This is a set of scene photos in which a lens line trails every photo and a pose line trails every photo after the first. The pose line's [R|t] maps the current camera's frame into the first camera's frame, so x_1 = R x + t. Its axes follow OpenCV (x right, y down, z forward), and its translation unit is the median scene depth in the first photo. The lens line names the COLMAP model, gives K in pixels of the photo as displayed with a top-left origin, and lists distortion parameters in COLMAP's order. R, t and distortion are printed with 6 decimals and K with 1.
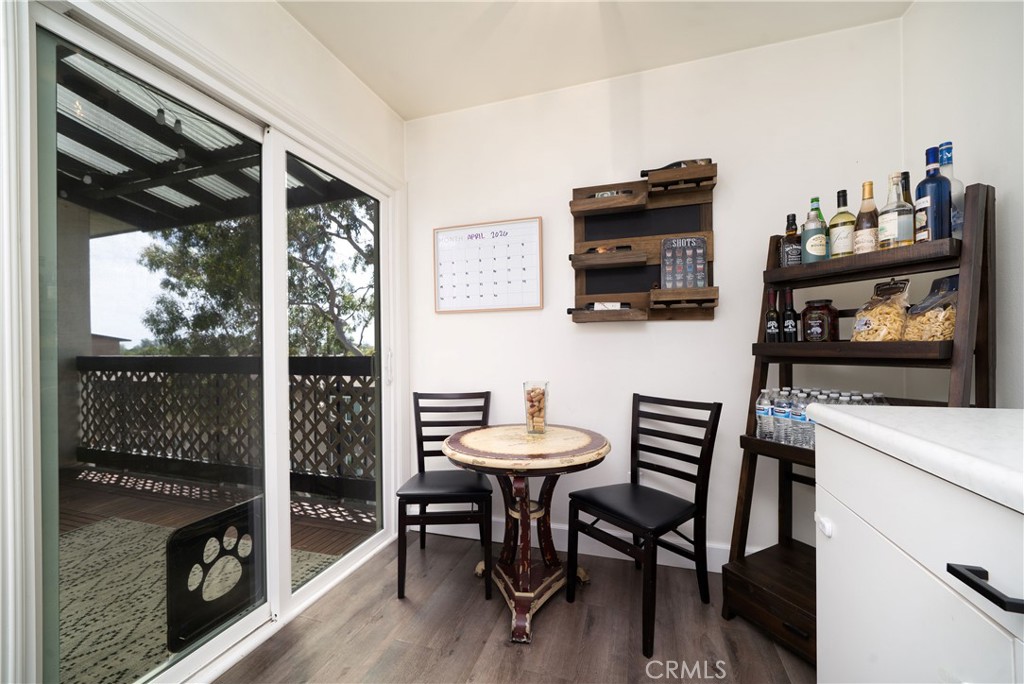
lens RADIAL K [[396.4, 0, 517.3], [0, 396.4, 346.1], [0, 0, 1]] dist [-0.002361, -0.000185]
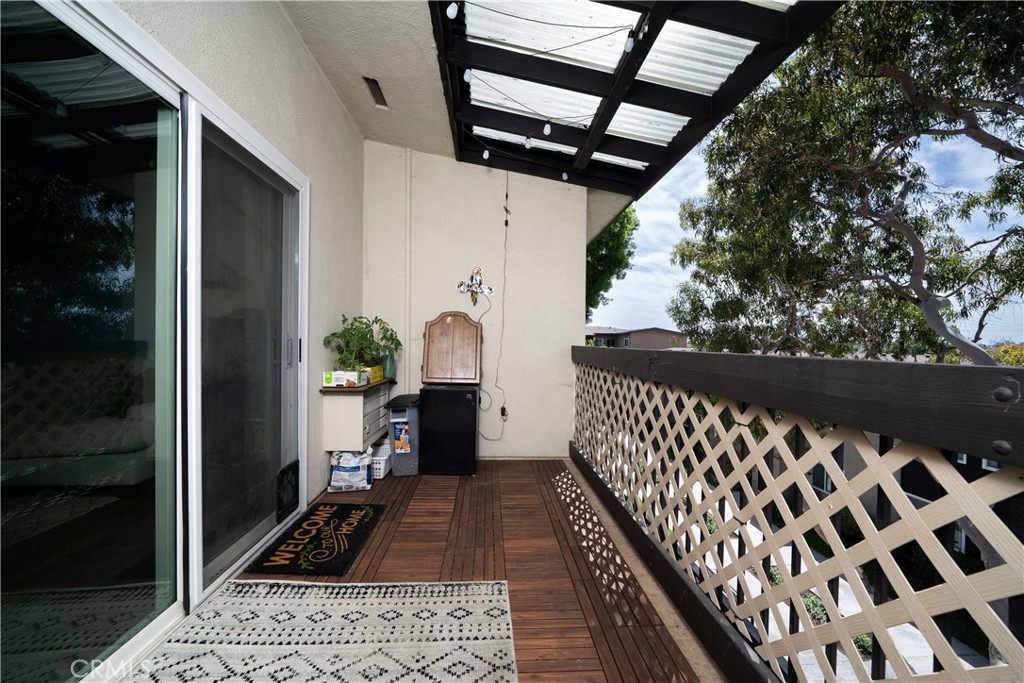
lens RADIAL K [[389.6, 0, 508.4], [0, 389.6, 347.7], [0, 0, 1]] dist [-0.001440, -0.000077]
pose [[0.331068, 0.021897, -0.943353, -0.099393], [-0.013067, 0.999741, 0.018620, 0.007232], [0.943516, 0.006163, 0.331268, 0.188013]]
